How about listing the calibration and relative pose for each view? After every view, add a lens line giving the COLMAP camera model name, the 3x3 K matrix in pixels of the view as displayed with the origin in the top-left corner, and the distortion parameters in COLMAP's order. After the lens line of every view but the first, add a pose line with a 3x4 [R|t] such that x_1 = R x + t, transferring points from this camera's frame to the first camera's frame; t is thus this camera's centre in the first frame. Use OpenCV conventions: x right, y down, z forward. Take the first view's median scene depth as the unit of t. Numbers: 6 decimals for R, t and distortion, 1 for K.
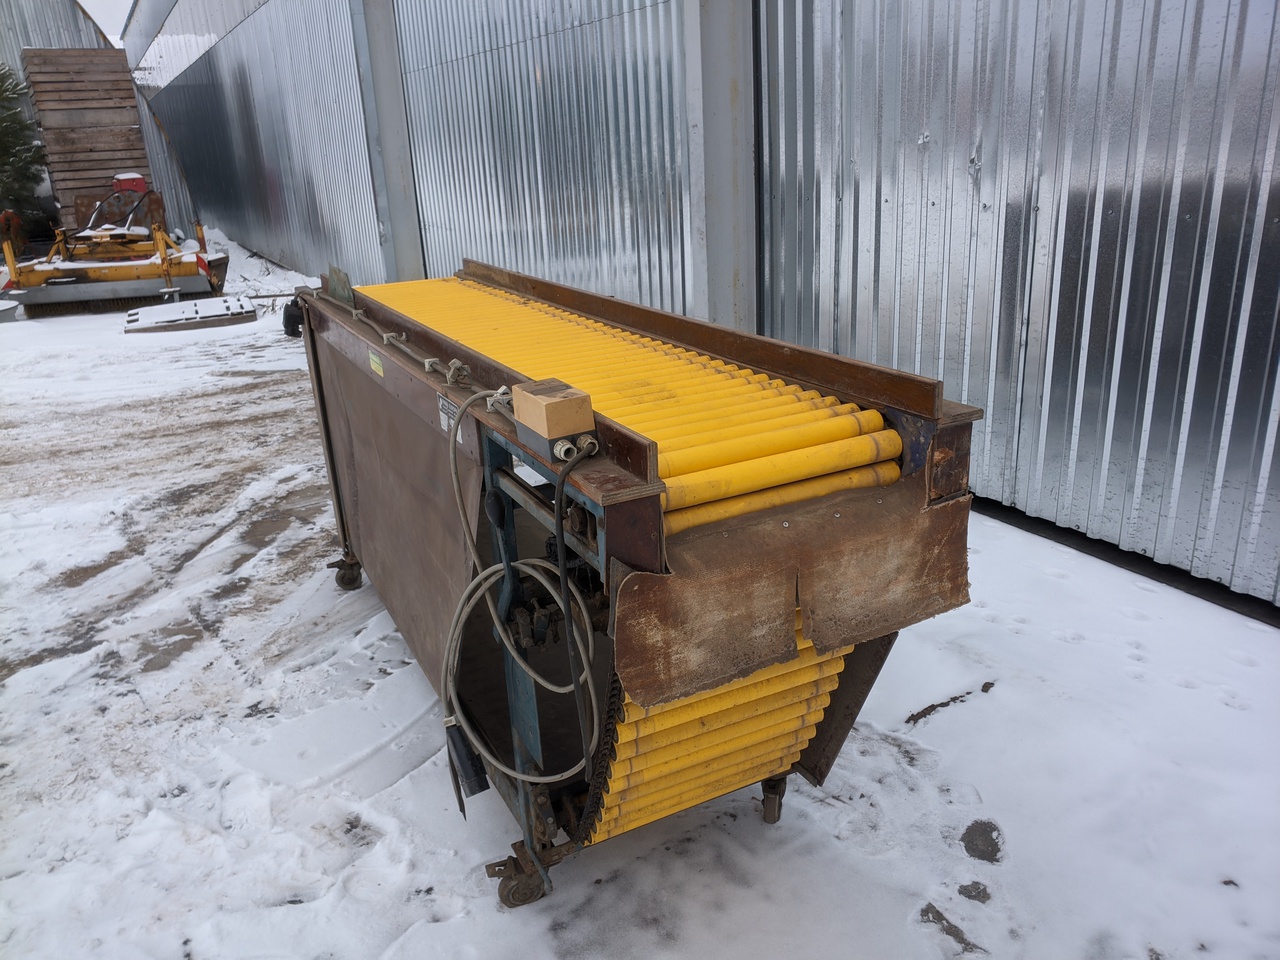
lens RADIAL K [[985.1, 0, 617.2], [0, 985.1, 472.0], [0, 0, 1]] dist [0.000126, -0.002326]
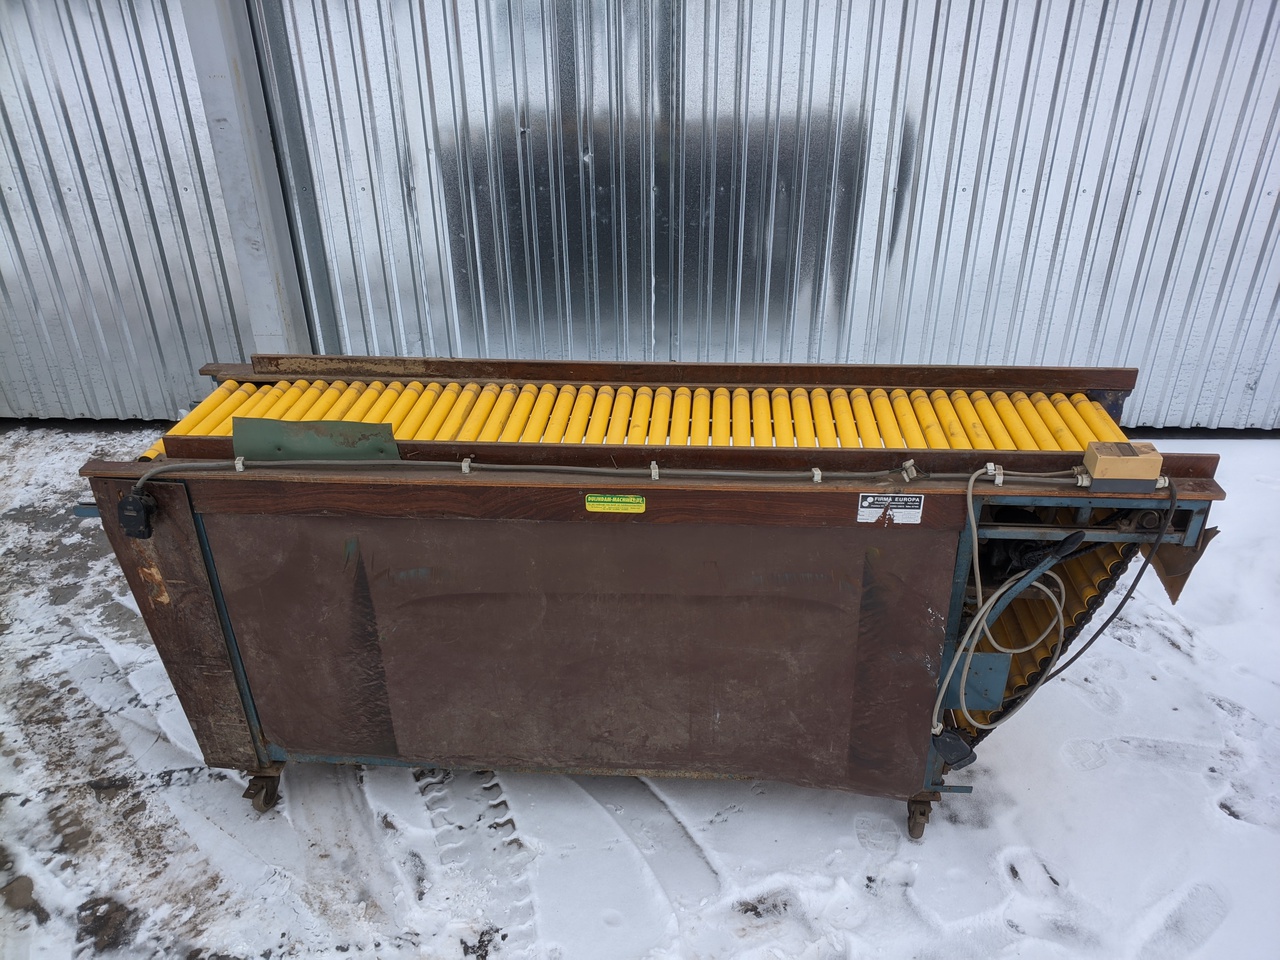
lens RADIAL K [[985.1, 0, 655.9], [0, 985.1, 487.3], [0, 0, 1]] dist [0.000126, -0.002326]
pose [[0.486728, -0.384063, 0.784596, -0.963996], [0.260962, 0.921080, 0.288983, -0.388449], [-0.833663, 0.064093, 0.548541, 0.468083]]
